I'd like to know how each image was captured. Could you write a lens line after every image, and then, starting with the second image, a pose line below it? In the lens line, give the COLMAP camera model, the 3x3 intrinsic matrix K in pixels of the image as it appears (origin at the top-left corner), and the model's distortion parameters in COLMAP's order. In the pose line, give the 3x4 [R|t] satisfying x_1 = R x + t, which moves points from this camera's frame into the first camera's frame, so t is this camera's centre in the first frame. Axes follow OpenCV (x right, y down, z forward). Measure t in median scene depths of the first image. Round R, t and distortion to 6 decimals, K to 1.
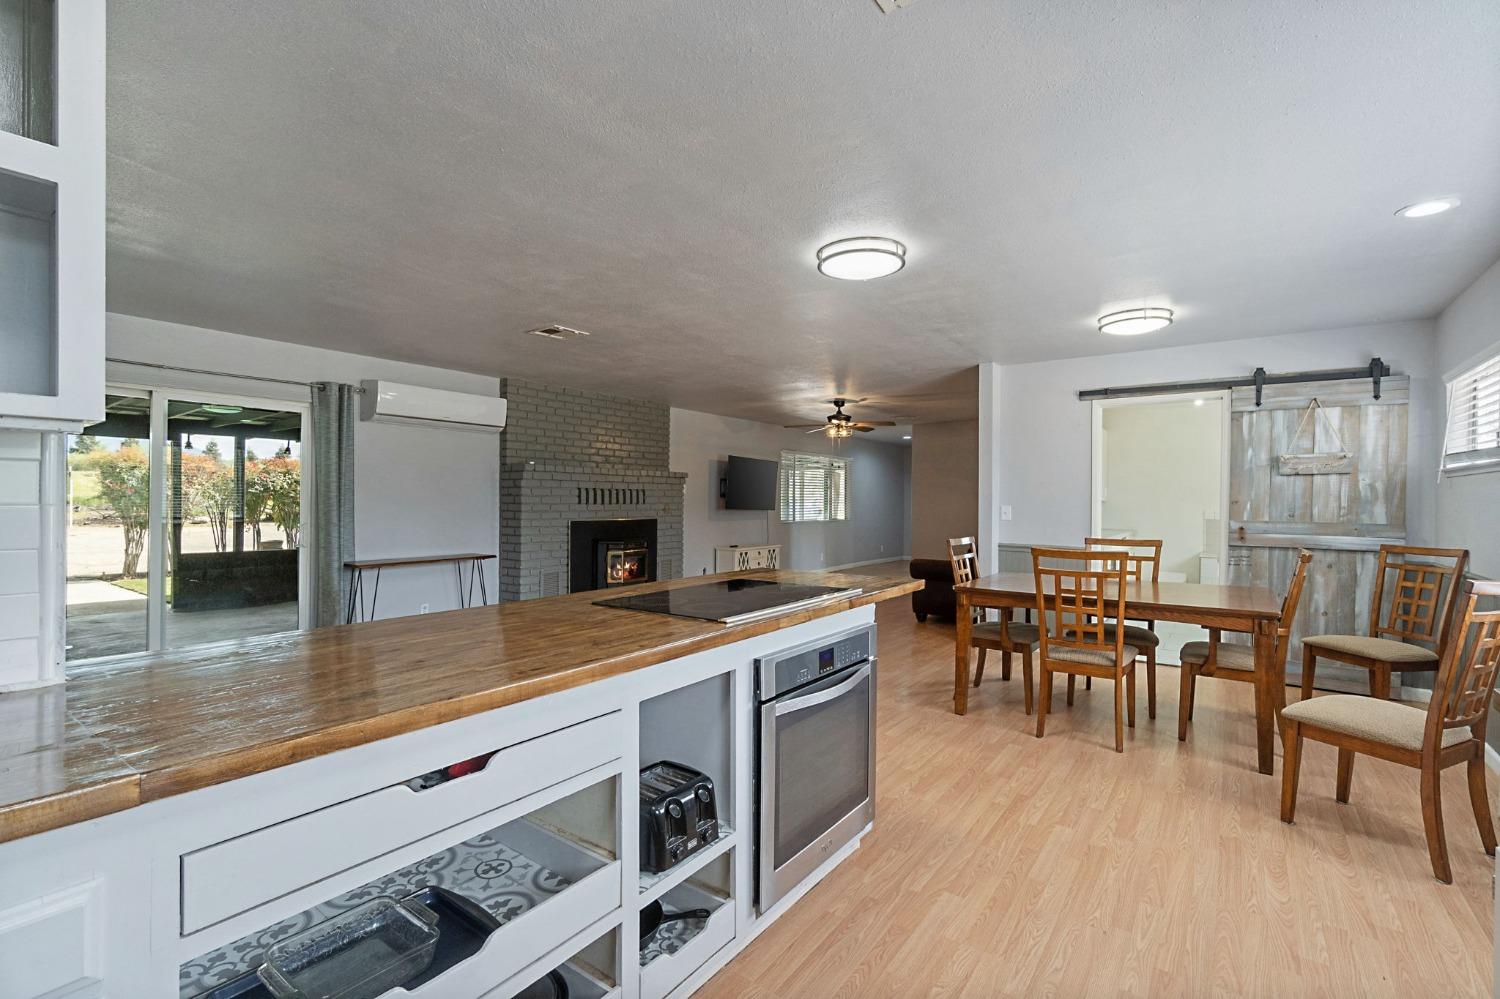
lens RADIAL K [[673.1, 0, 753.6], [0, 673.1, 505.4], [0, 0, 1]] dist [0.002210, 0.000518]
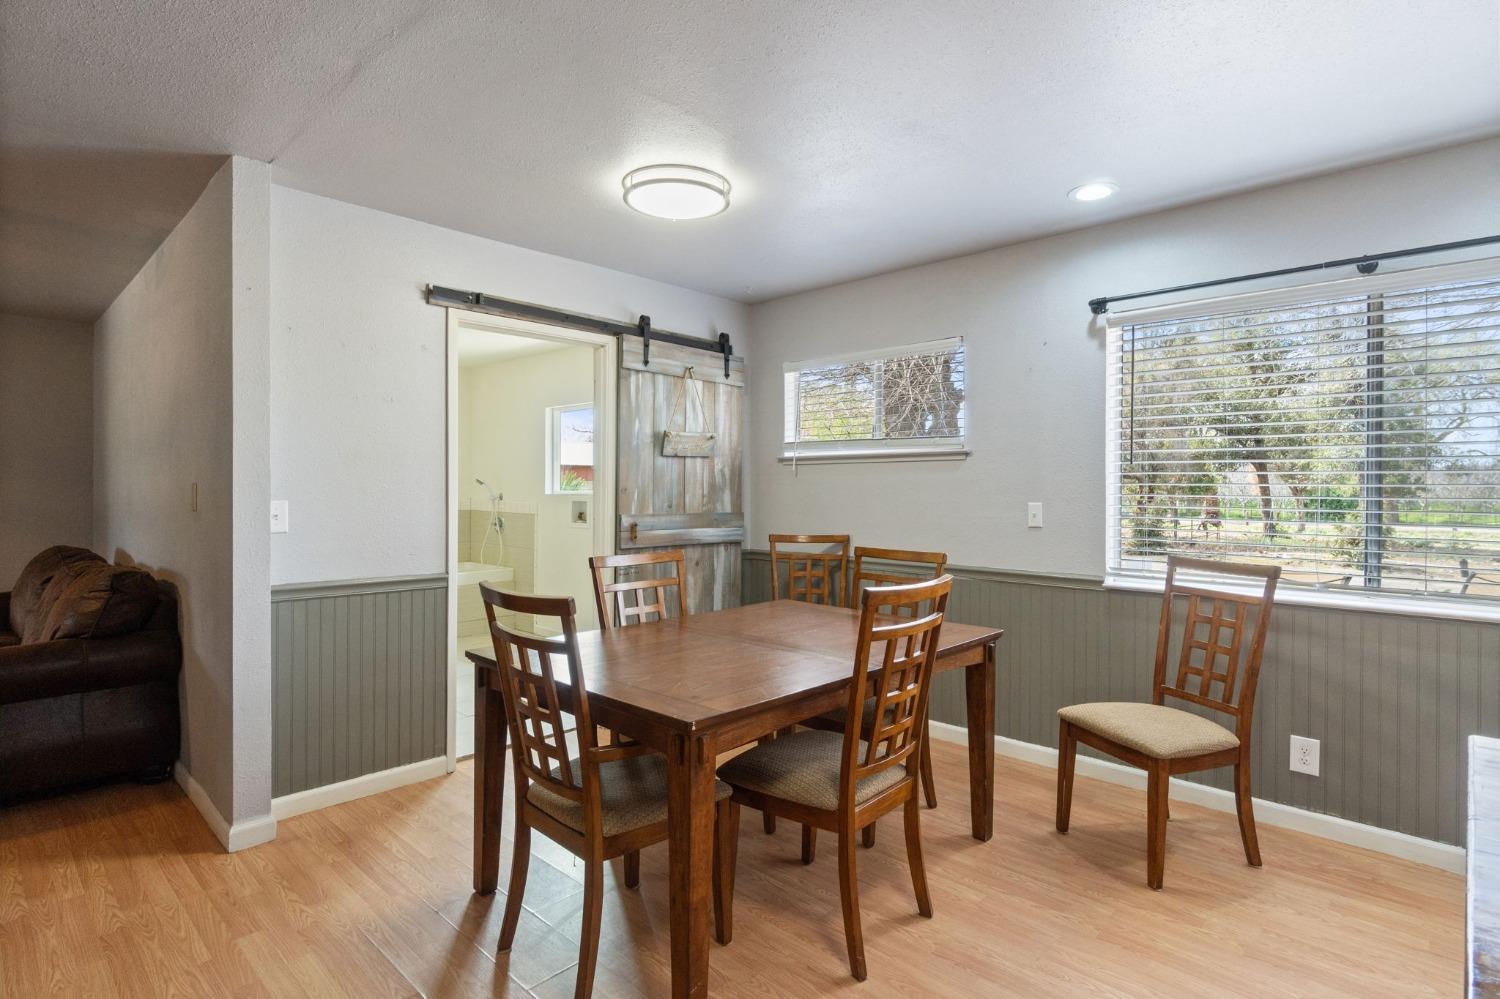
lens RADIAL K [[759.9, 0, 752.0], [0, 759.9, 489.2], [0, 0, 1]] dist [-0.003582, -0.000141]
pose [[0.135652, -0.006234, 0.990737, -0.070977], [0.006075, 0.999967, 0.005460, -0.006862], [-0.990738, 0.005278, 0.135685, 0.551951]]
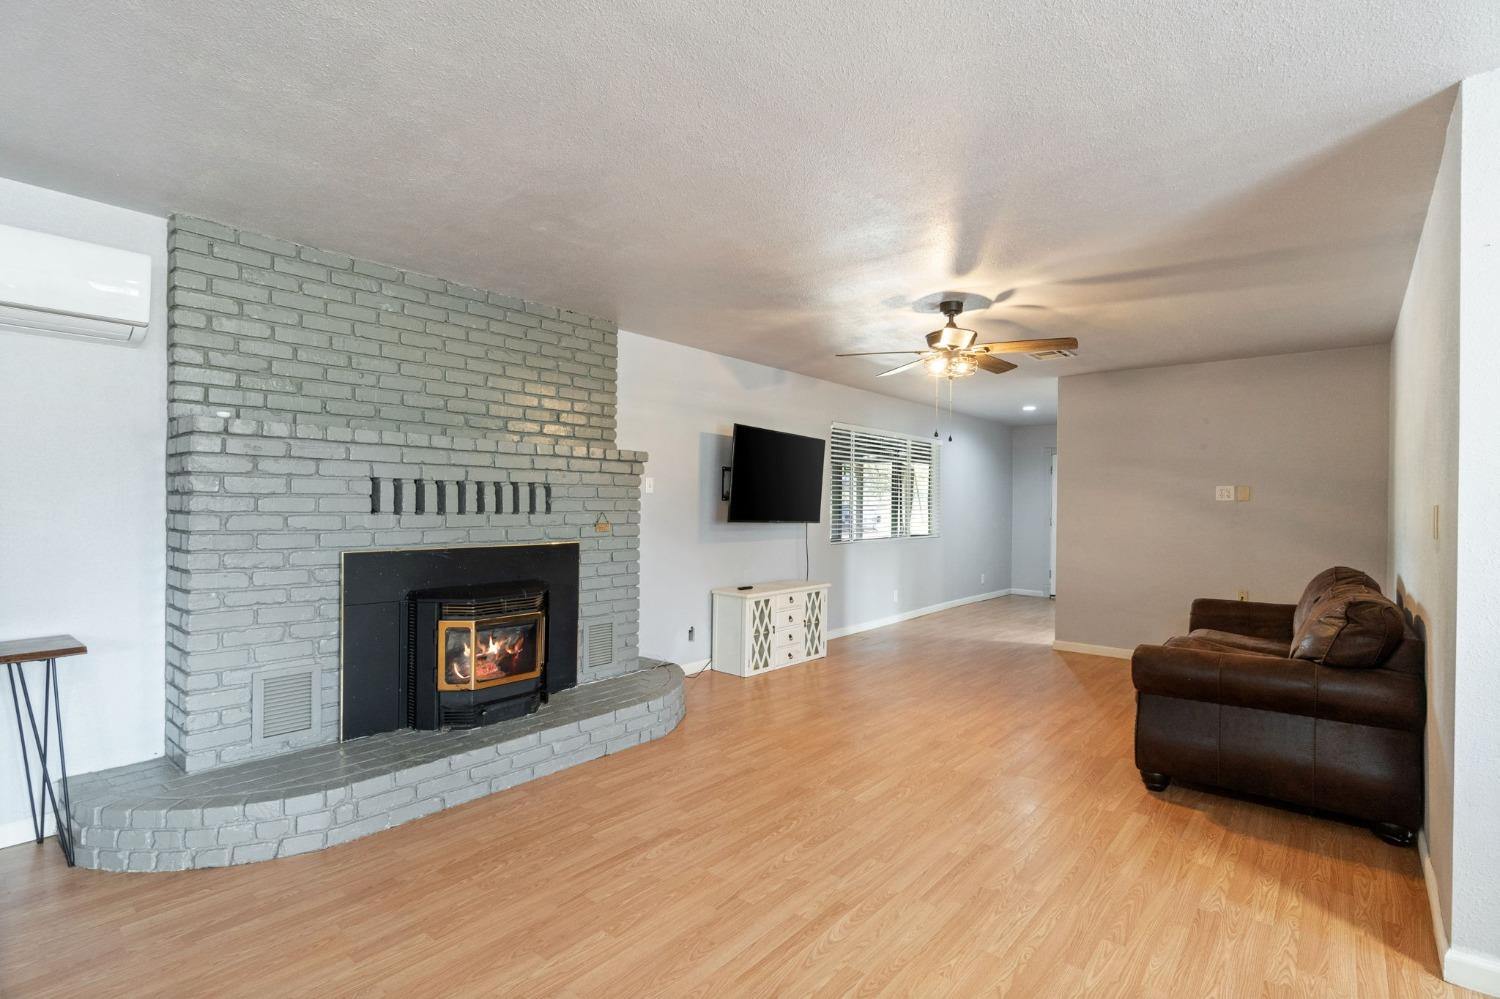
lens RADIAL K [[719.2, 0, 756.4], [0, 719.2, 507.1], [0, 0, 1]] dist [-0.001733, 0.000027]
pose [[0.998019, 0.004504, -0.062754, 0.023956], [-0.004676, 0.999986, -0.002591, -0.006755], [0.062741, 0.002879, 0.998026, 0.568104]]
